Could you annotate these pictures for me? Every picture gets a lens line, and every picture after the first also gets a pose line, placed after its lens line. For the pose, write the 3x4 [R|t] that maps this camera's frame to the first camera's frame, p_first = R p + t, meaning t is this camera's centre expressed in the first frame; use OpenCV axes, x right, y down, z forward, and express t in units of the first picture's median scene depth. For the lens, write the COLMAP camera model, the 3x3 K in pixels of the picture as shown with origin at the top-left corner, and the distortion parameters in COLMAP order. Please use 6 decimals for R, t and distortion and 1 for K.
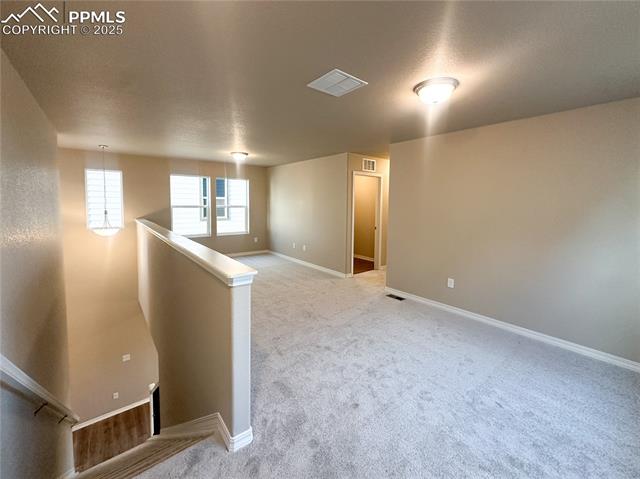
lens RADIAL K [[259.0, 0, 319.3], [0, 259.0, 218.6], [0, 0, 1]] dist [0.002351, 0.000291]
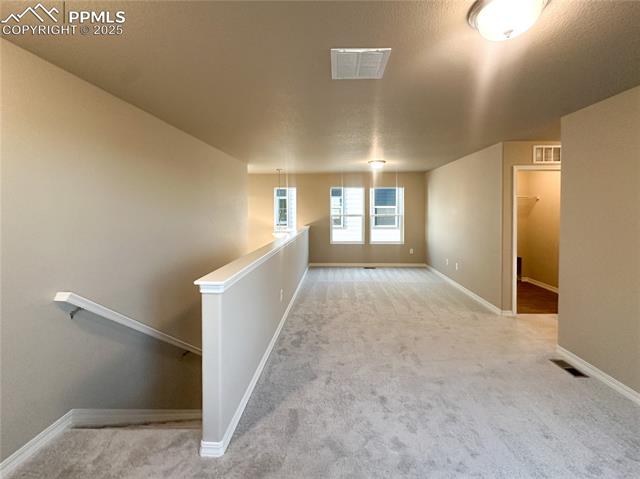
lens RADIAL K [[261.0, 0, 318.4], [0, 261.0, 211.2], [0, 0, 1]] dist [-0.002192, -0.000220]
pose [[0.771924, -0.009621, -0.635642, 0.214171], [-0.029906, 0.998229, -0.051428, -0.007112], [0.635011, 0.058708, 0.770269, 0.140779]]
